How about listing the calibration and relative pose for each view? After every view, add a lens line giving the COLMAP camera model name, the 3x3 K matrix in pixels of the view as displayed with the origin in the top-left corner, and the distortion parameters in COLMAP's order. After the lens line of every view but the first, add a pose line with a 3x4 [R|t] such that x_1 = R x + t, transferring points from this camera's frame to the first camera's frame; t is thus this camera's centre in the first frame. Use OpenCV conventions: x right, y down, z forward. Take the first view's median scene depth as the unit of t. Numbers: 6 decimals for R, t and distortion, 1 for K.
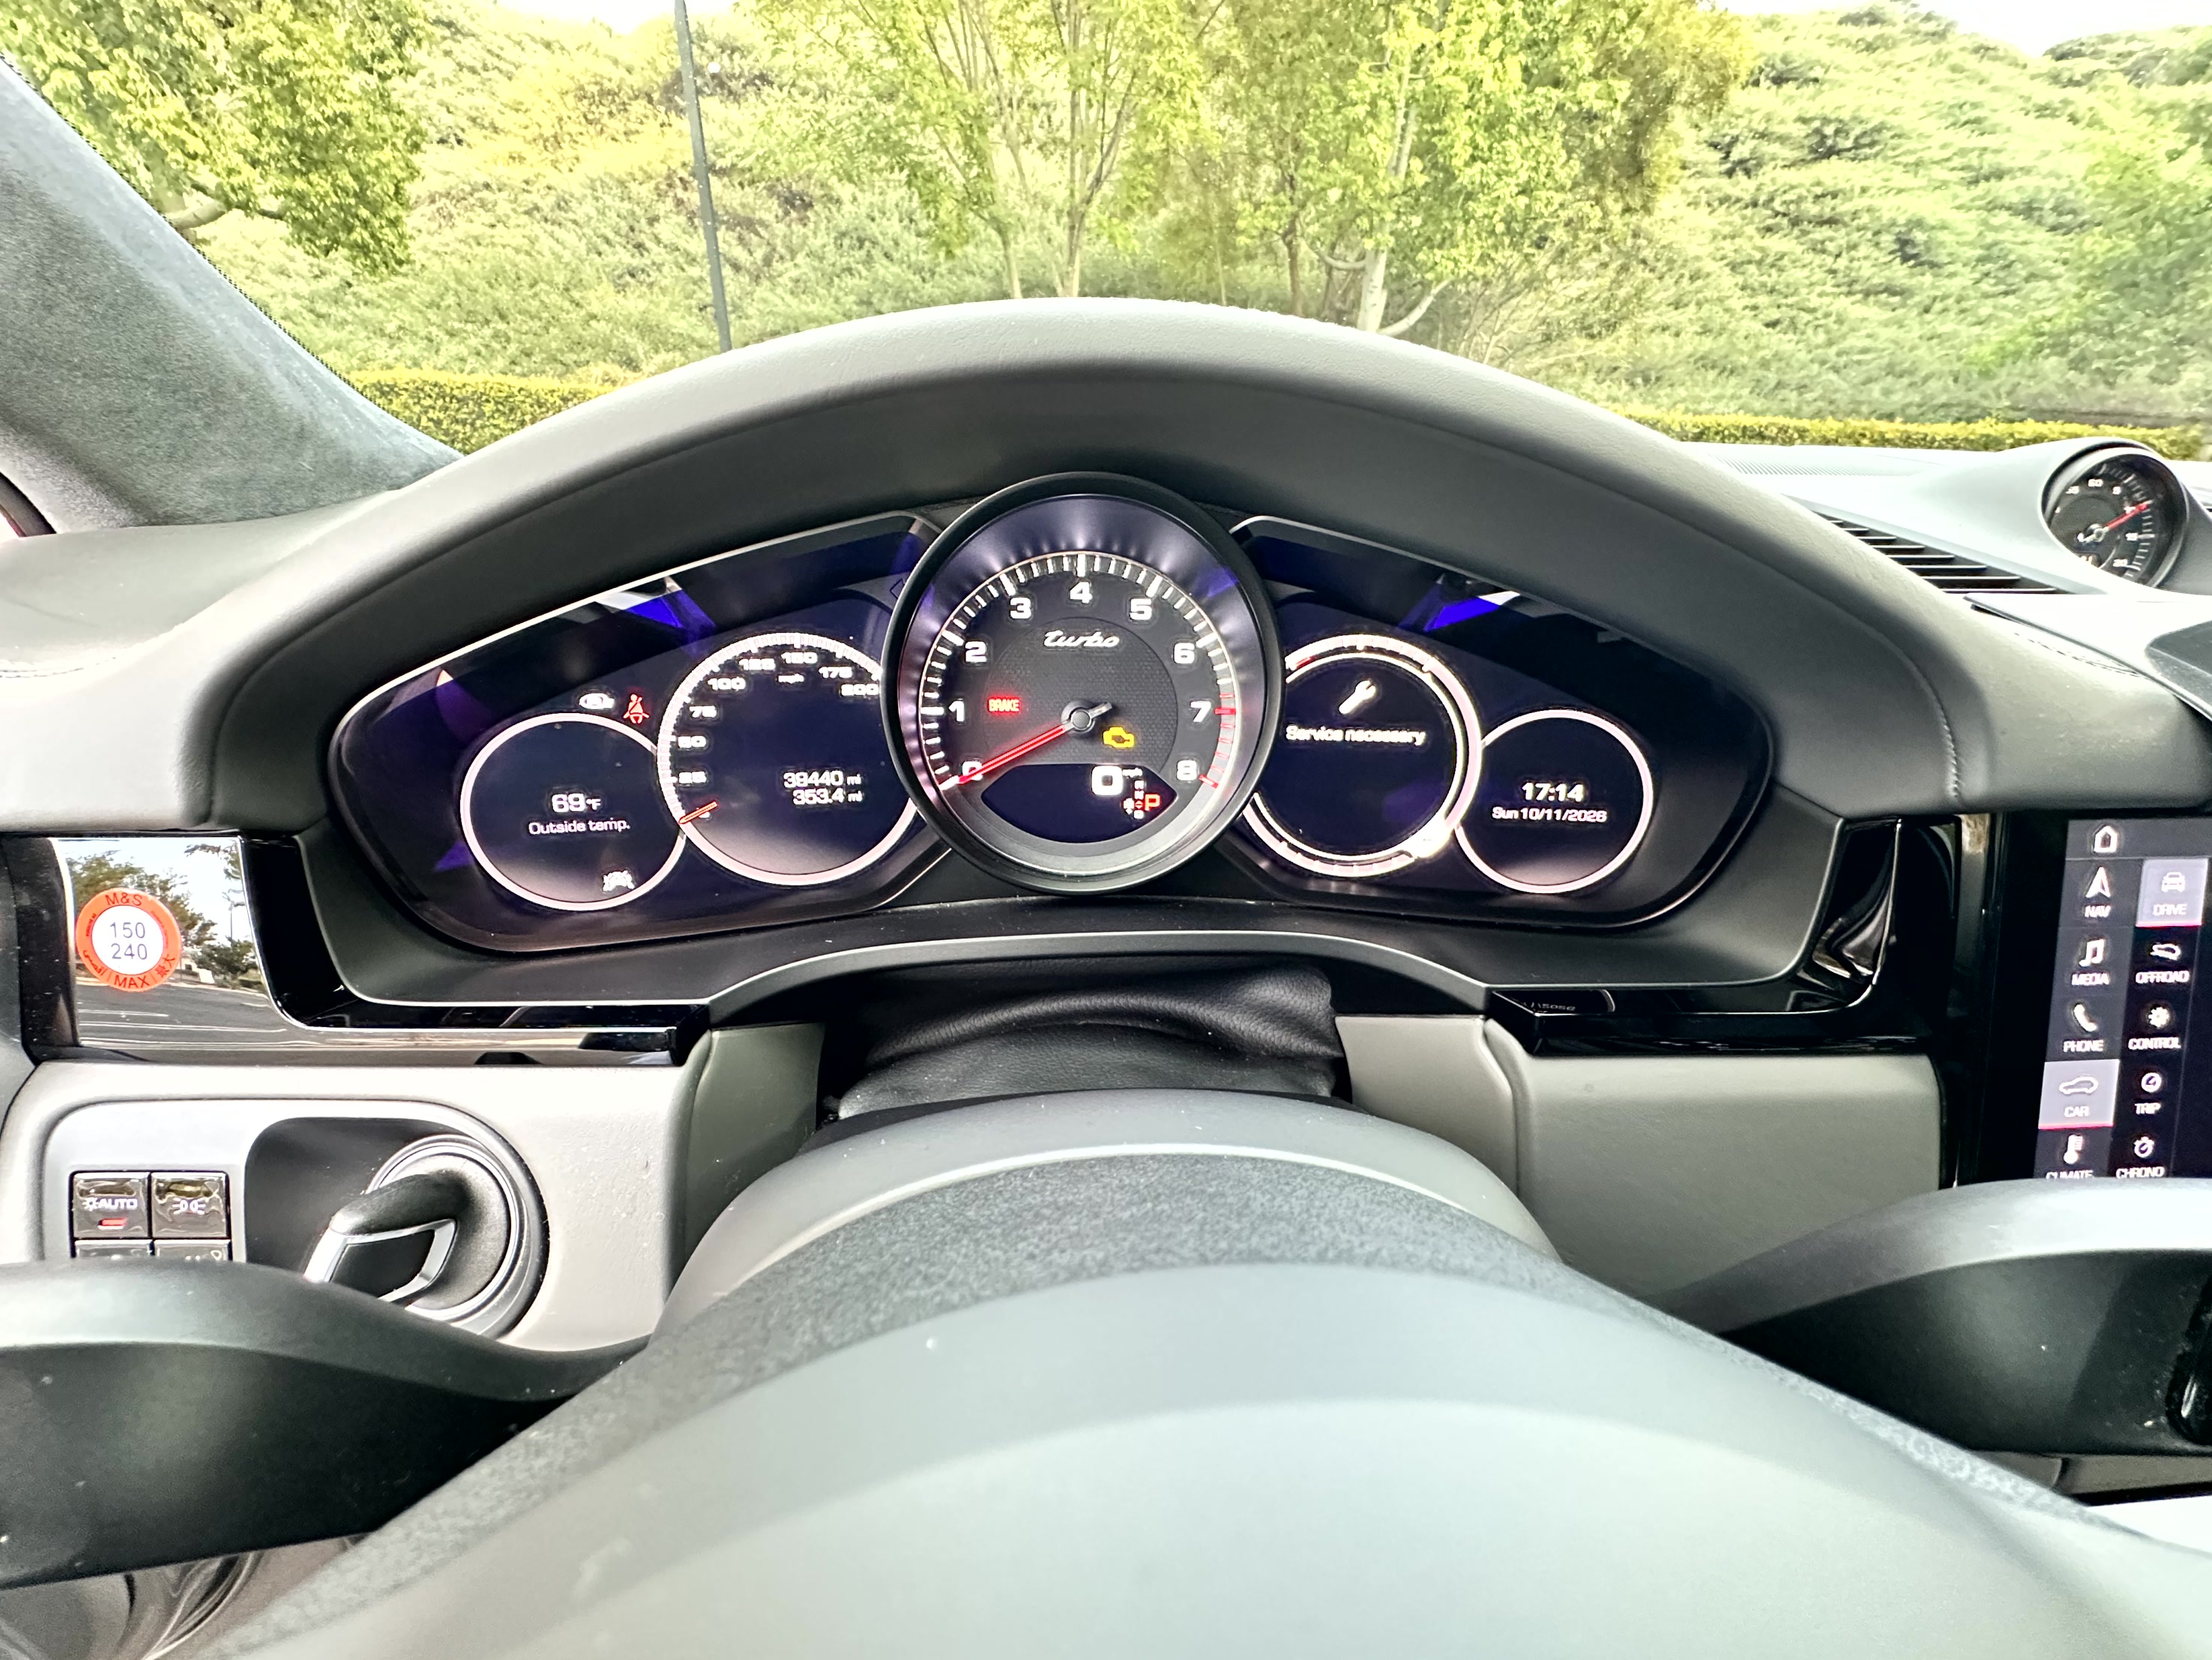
lens RADIAL K [[885.3, 0, 1091.4], [0, 885.3, 814.3], [0, 0, 1]] dist [-0.000692, -0.000065]
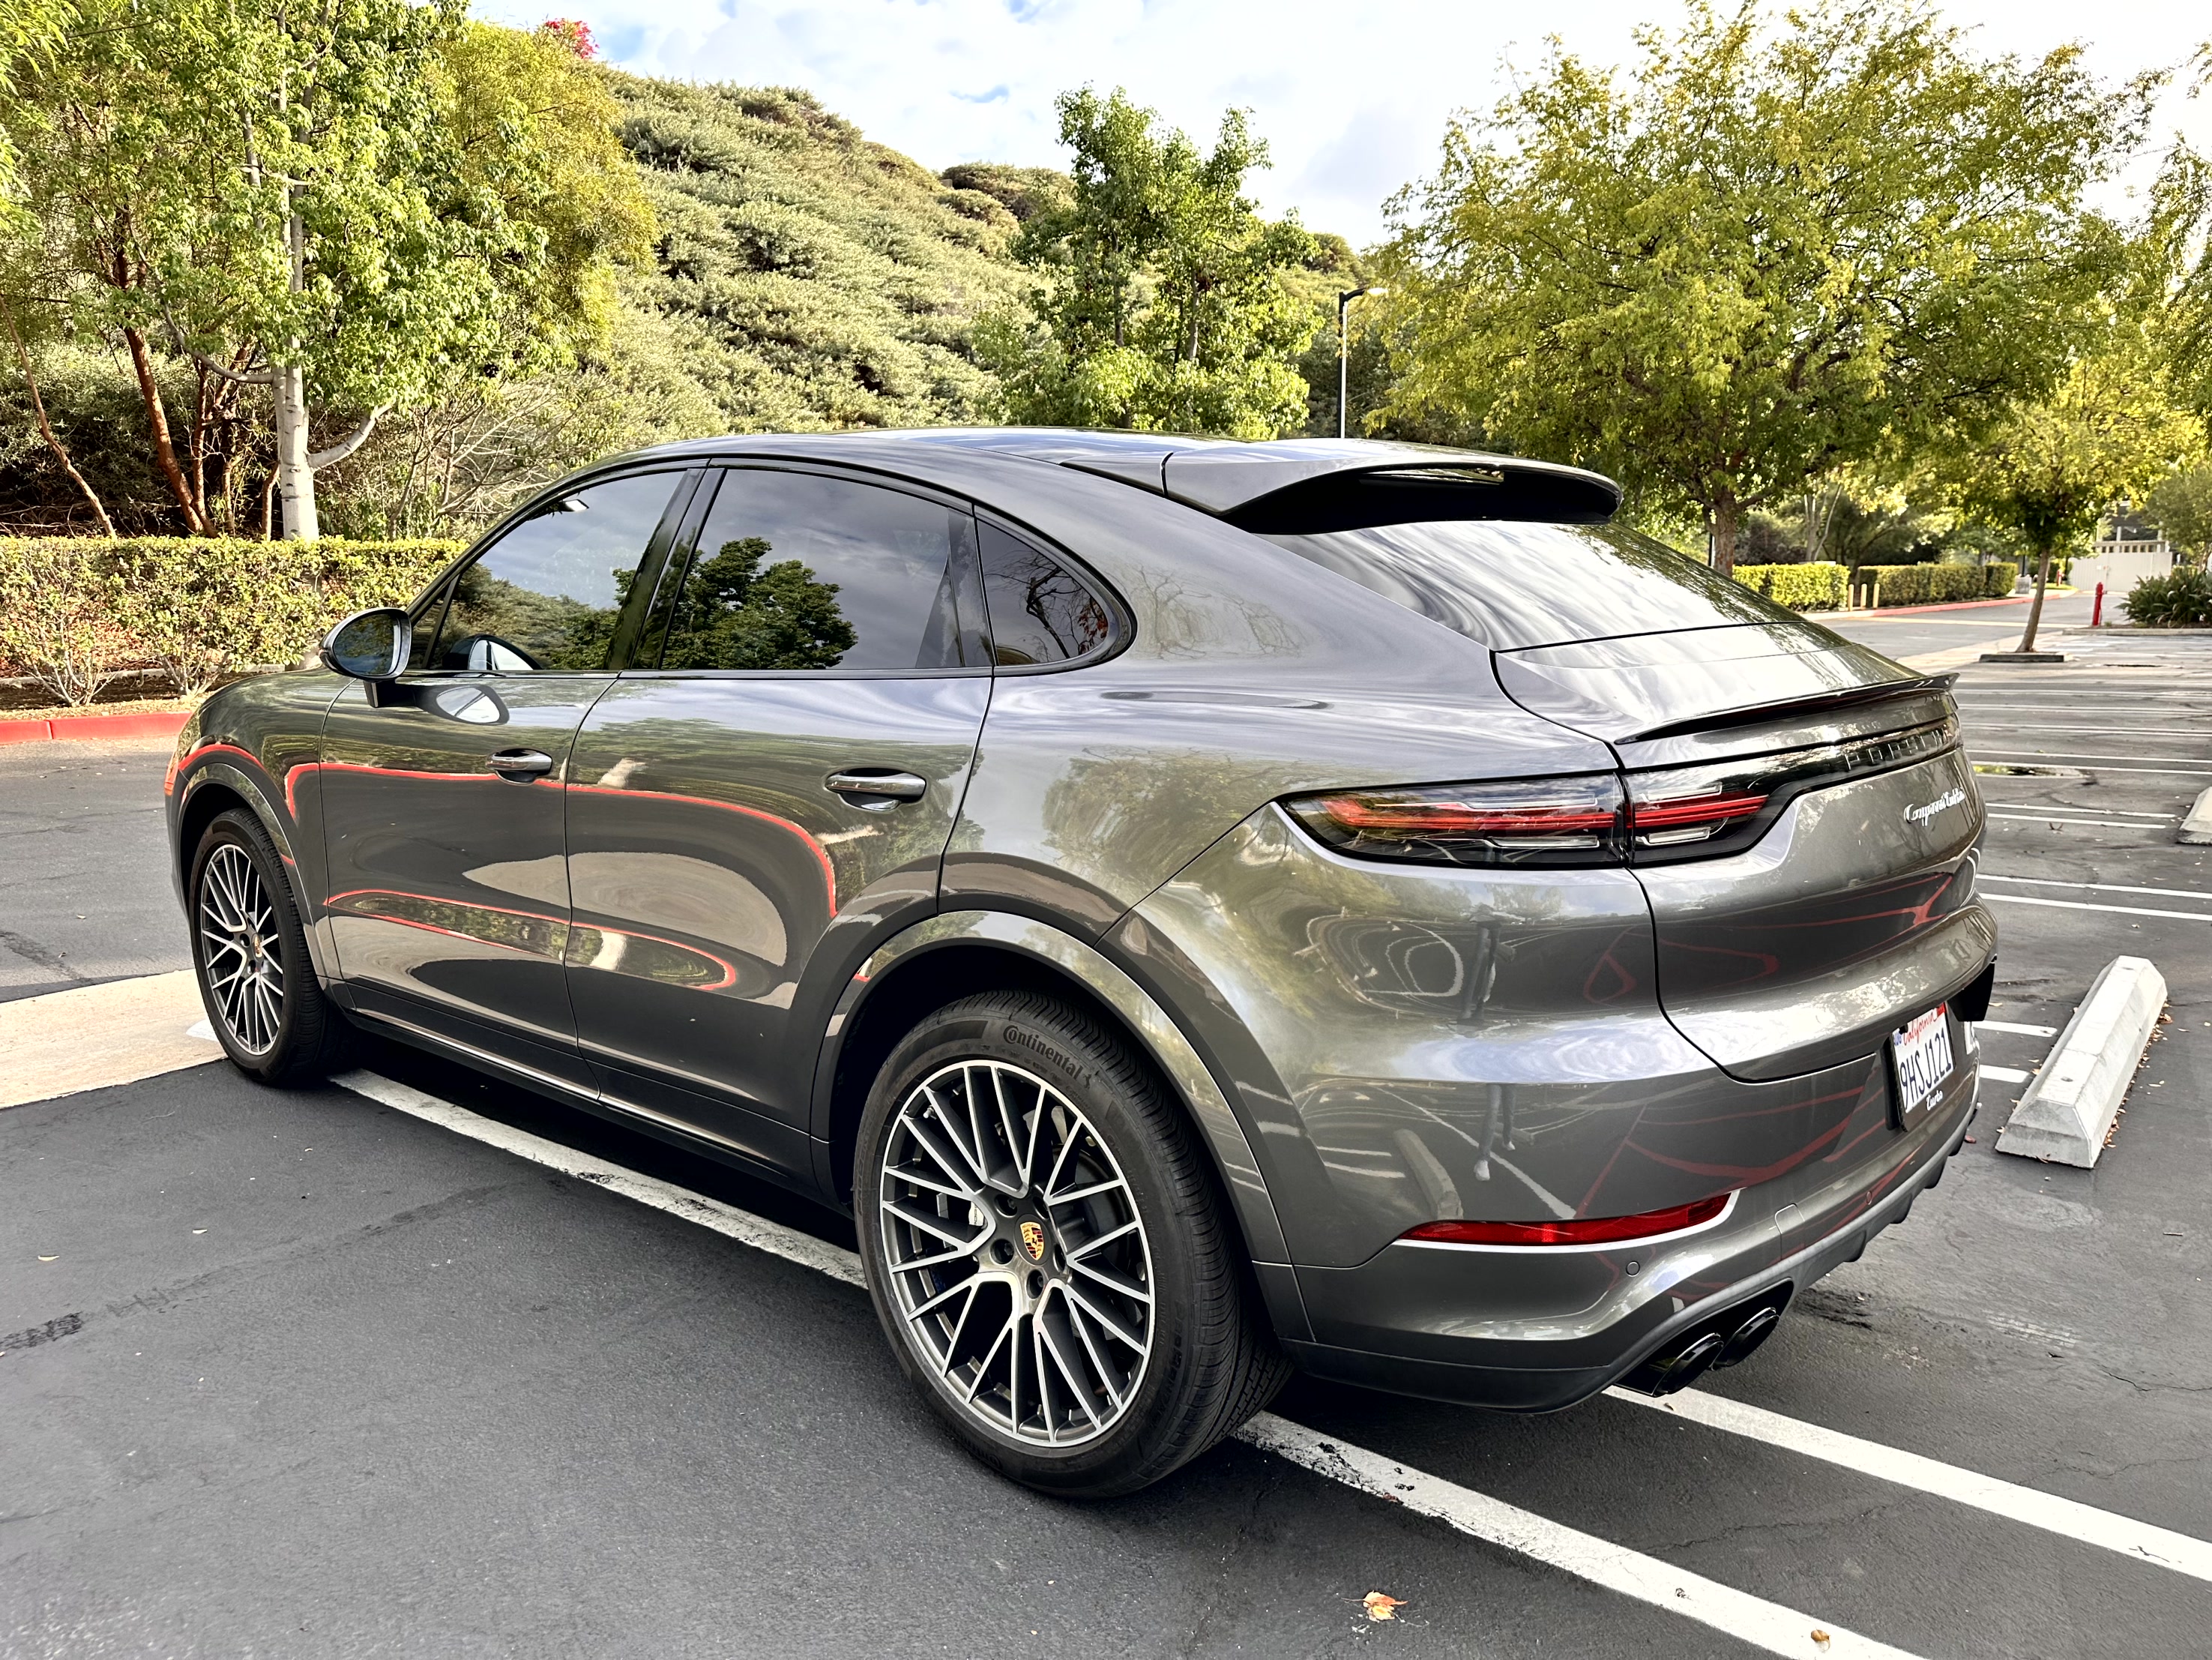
lens RADIAL K [[1593.3, 0, 1096.5], [0, 1593.3, 836.3], [0, 0, 1]] dist [0.016765, -0.039173]
pose [[0.708646, -0.128624, 0.693741, -0.105101], [0.285165, 0.951571, -0.114865, 0.062685], [-0.645369, 0.279229, 0.711006, -0.178908]]
